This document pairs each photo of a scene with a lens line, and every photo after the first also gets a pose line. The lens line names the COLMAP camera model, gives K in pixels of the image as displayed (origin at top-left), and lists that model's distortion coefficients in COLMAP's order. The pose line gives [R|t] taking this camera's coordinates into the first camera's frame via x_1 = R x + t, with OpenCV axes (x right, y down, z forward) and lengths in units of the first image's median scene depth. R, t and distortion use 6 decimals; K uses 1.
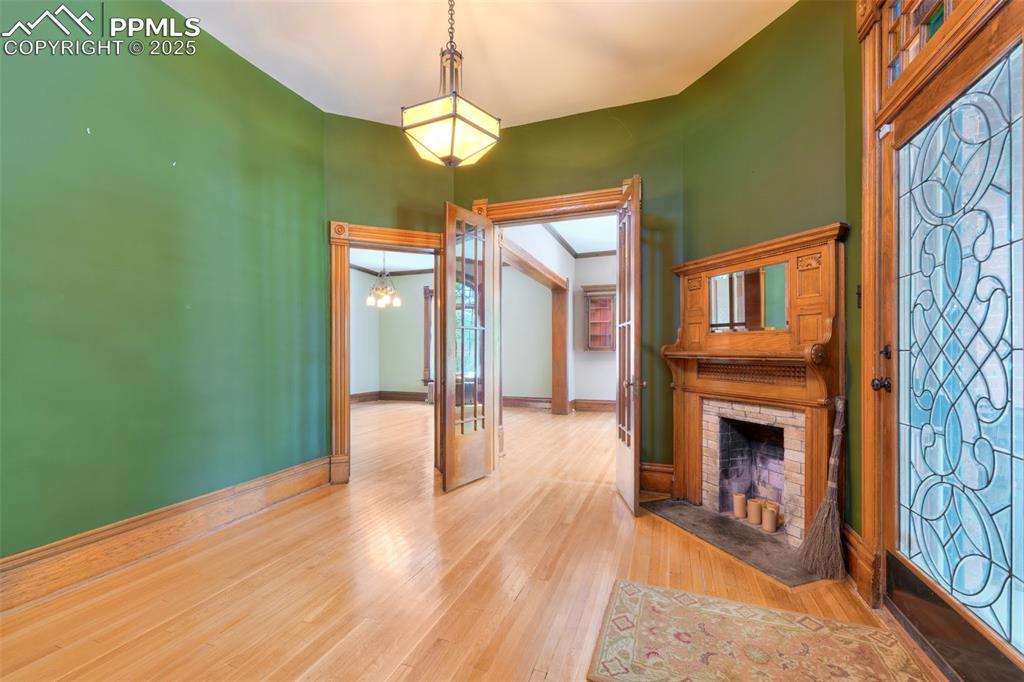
lens RADIAL K [[421.4, 0, 511.9], [0, 421.4, 347.4], [0, 0, 1]] dist [0.000820, 0.000220]
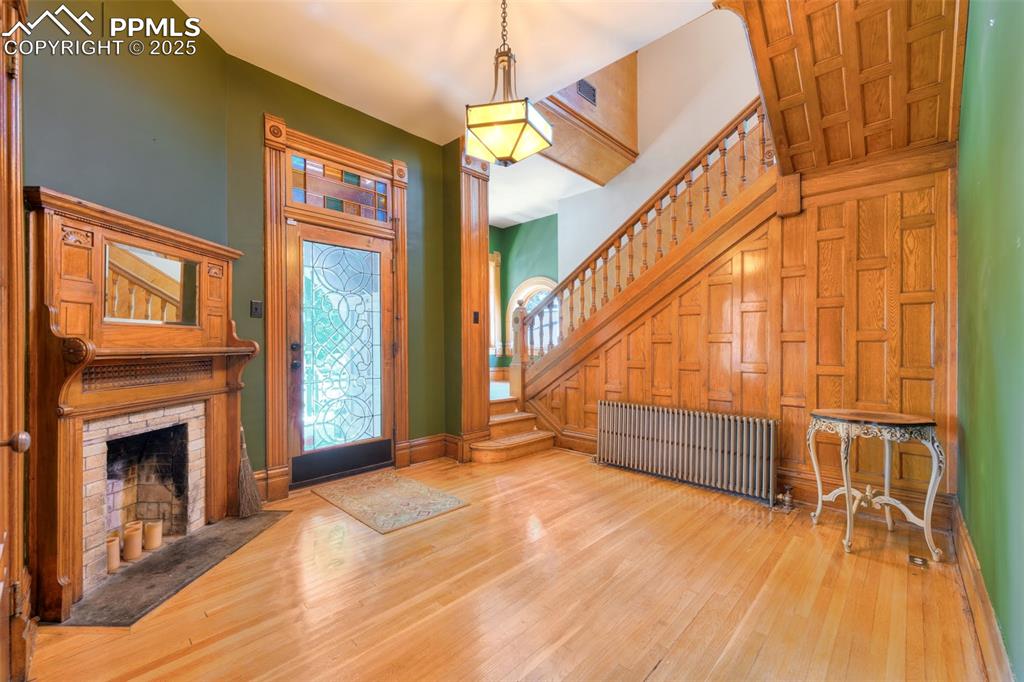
lens RADIAL K [[421.4, 0, 511.9], [0, 421.4, 346.7], [0, 0, 1]] dist [0.000820, 0.000220]
pose [[-0.920620, 0.003650, 0.390442, -0.447561], [0.003184, 0.999993, -0.001842, 0.011988], [-0.390446, -0.000452, -0.920626, 1.548680]]
